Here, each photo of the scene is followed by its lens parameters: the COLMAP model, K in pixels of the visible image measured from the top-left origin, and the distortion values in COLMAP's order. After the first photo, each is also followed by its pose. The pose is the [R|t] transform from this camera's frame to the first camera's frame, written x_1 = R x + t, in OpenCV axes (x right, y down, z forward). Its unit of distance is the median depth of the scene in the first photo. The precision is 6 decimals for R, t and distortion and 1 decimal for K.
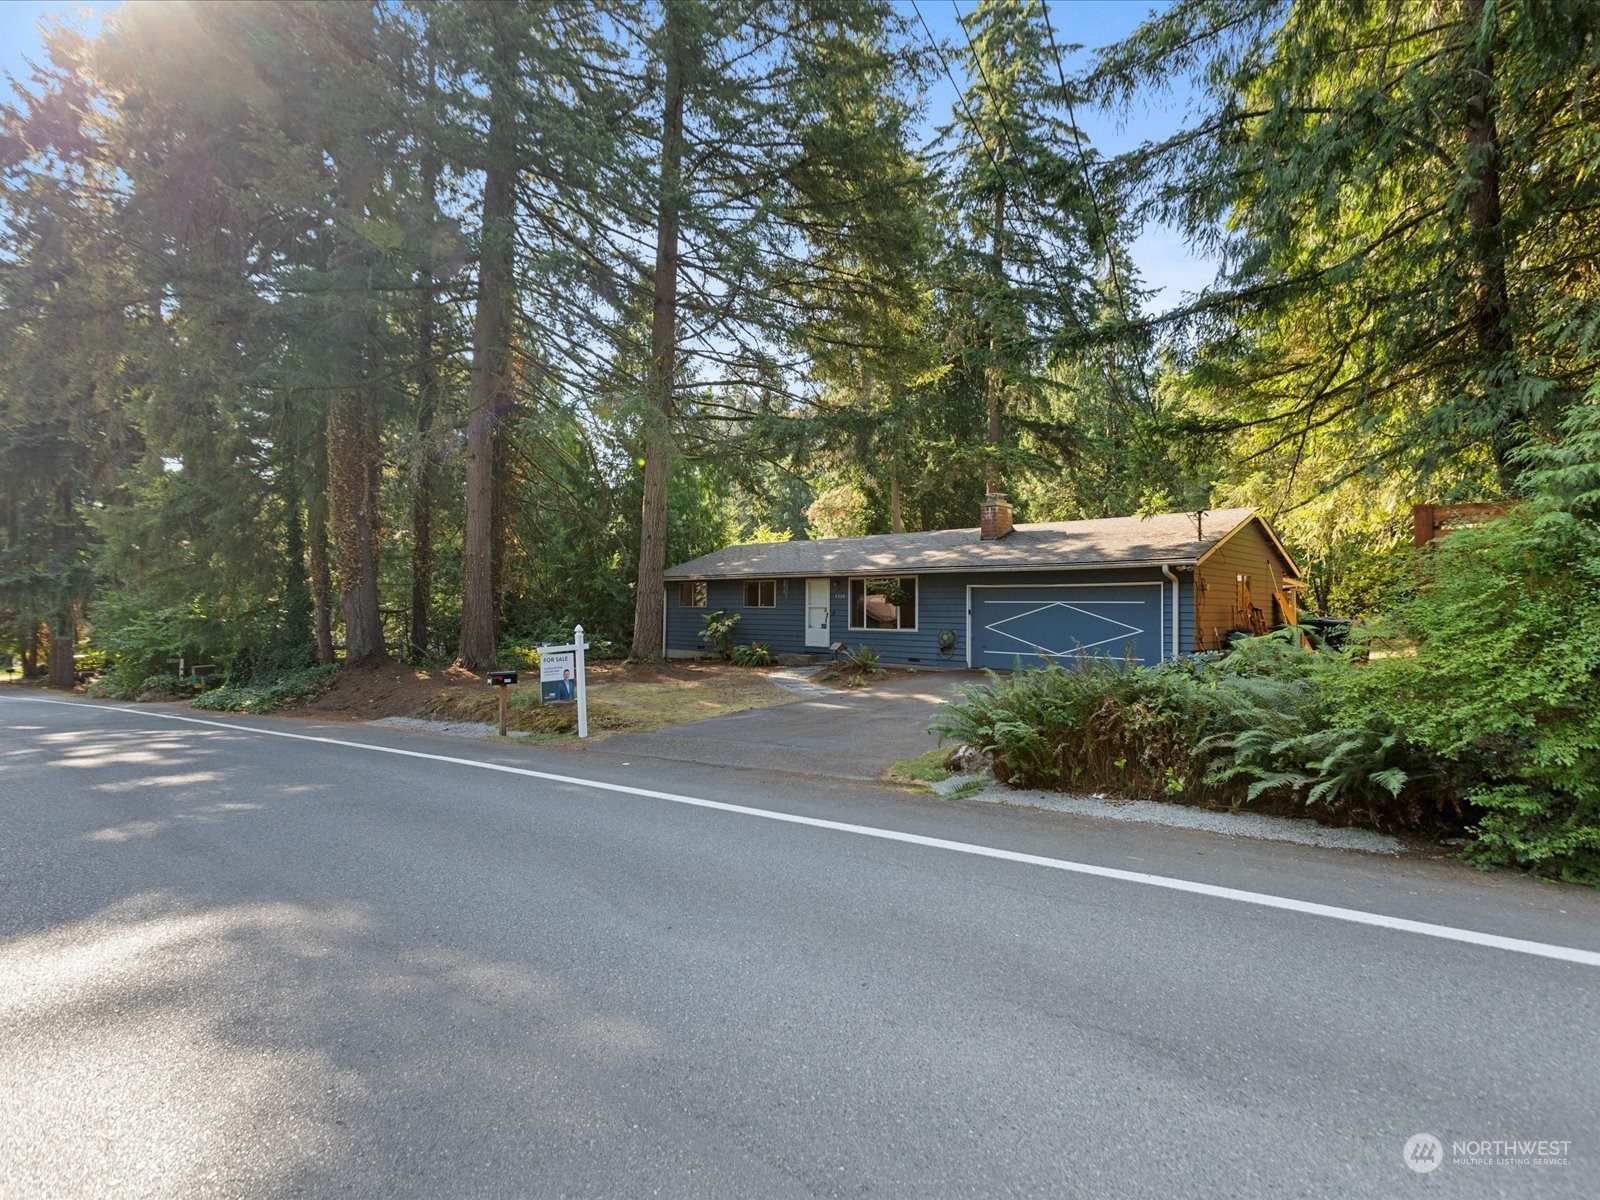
lens RADIAL K [[816.0, 0, 799.0], [0, 816.0, 606.3], [0, 0, 1]] dist [0.000490, -0.000604]
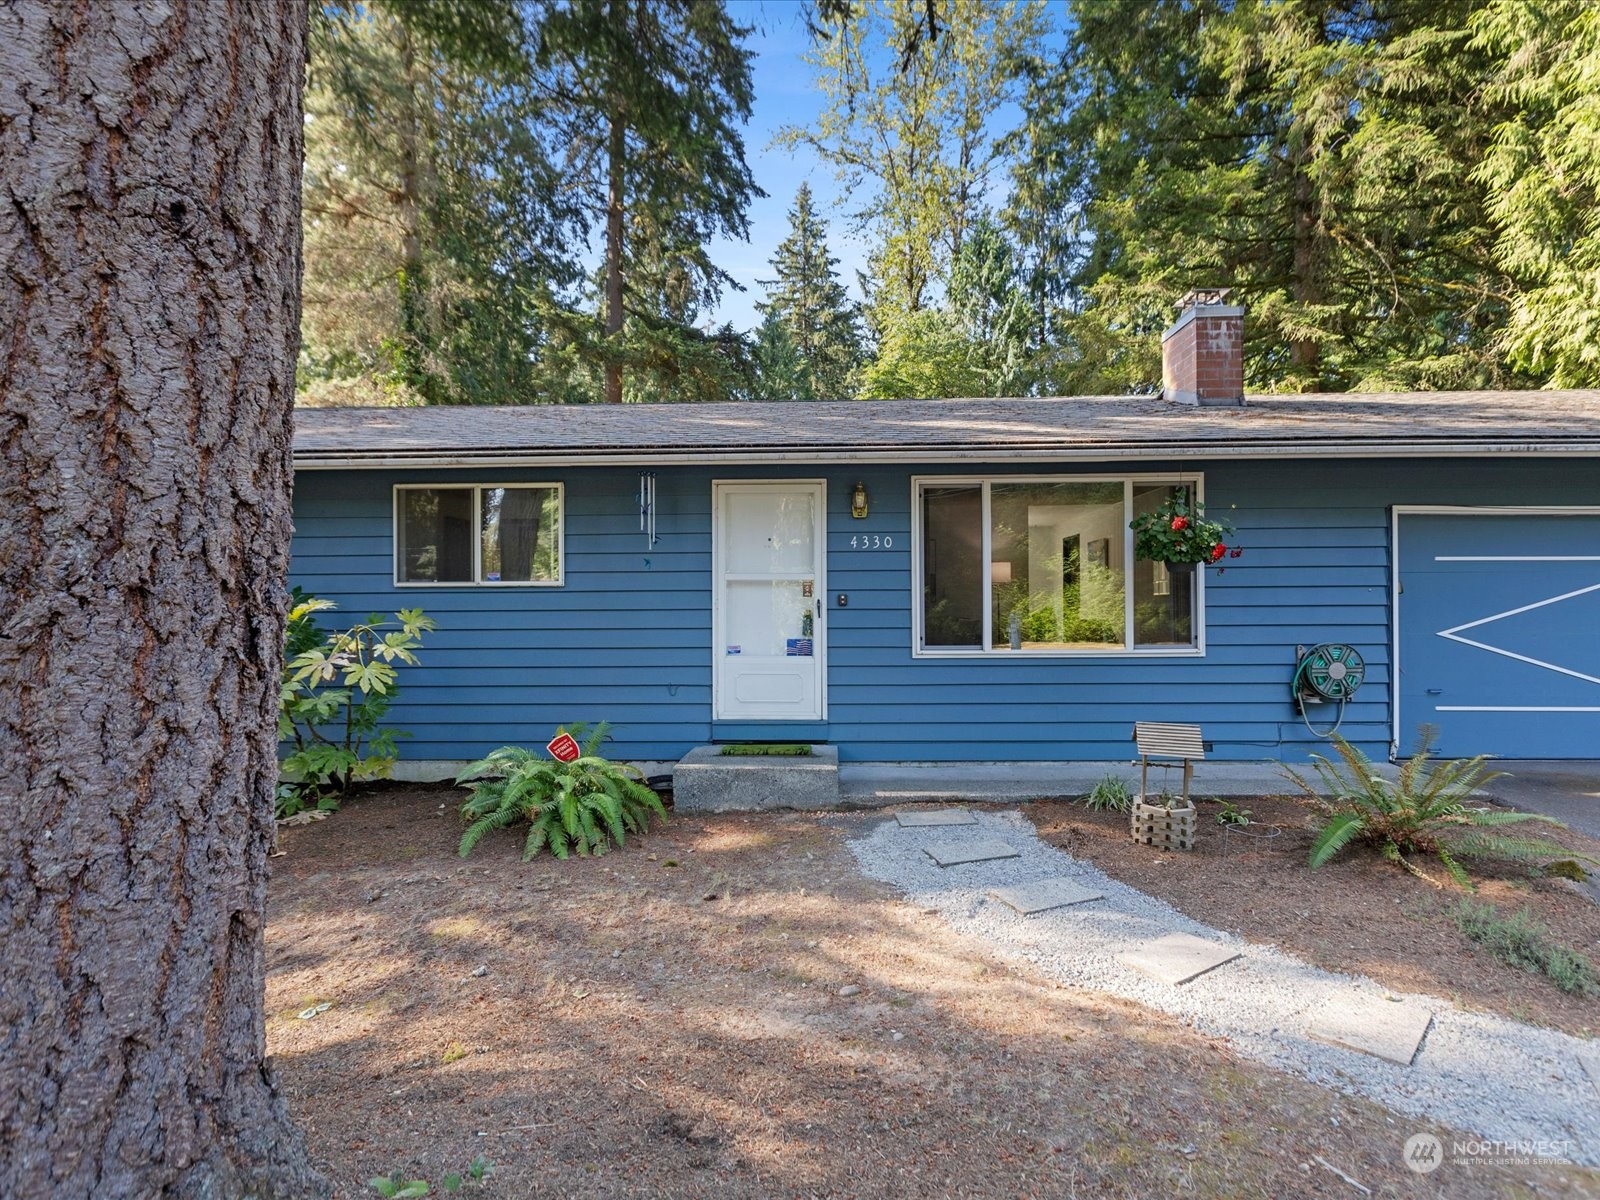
lens RADIAL K [[816.0, 0, 799.5], [0, 816.0, 604.6], [0, 0, 1]] dist [0.000490, -0.000604]
pose [[0.755502, -0.008903, 0.655086, -0.157198], [0.007764, 0.999959, 0.004636, 0.008594], [-0.655100, 0.001583, 0.755540, 0.797300]]
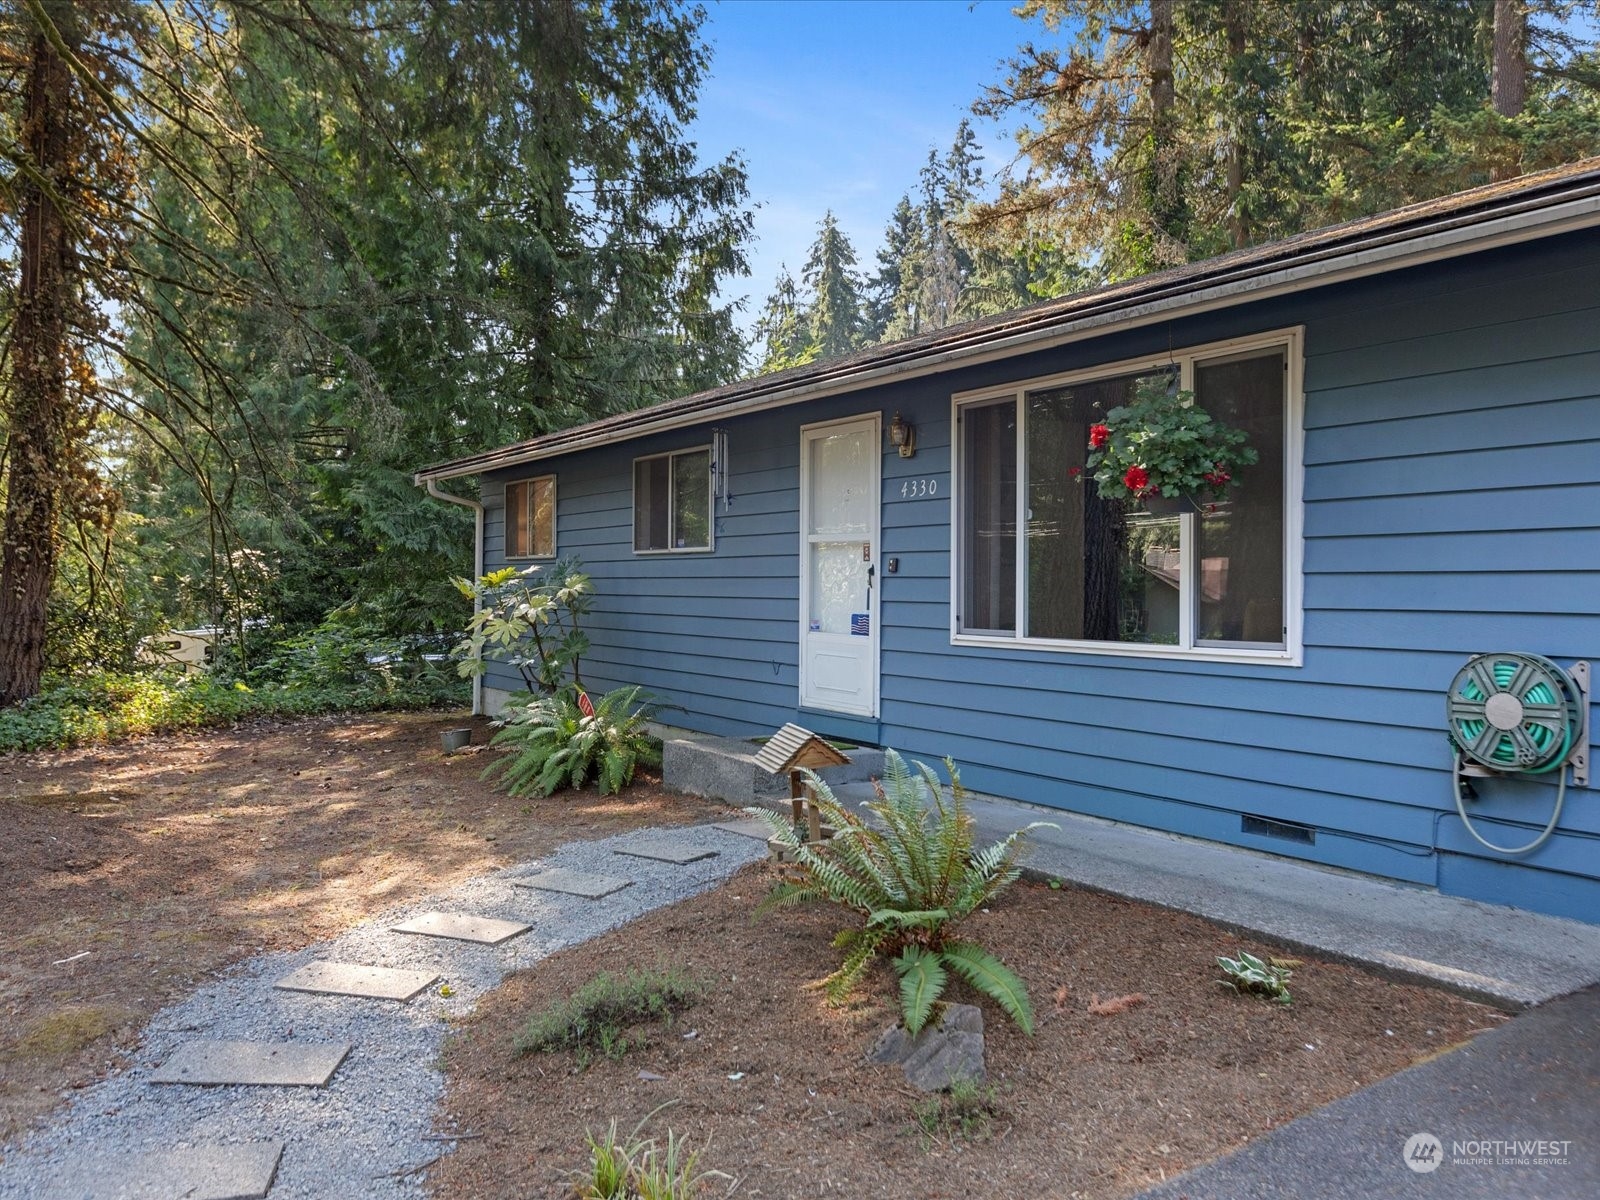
lens RADIAL K [[1228.0, 0, 823.5], [0, 1228.0, 610.9], [0, 0, 1]] dist [0.032462, -0.004153]
pose [[0.975250, -0.000972, -0.221101, 0.097529], [0.006853, 0.999643, 0.025835, 0.012006], [0.220997, -0.026711, 0.974909, 0.673012]]
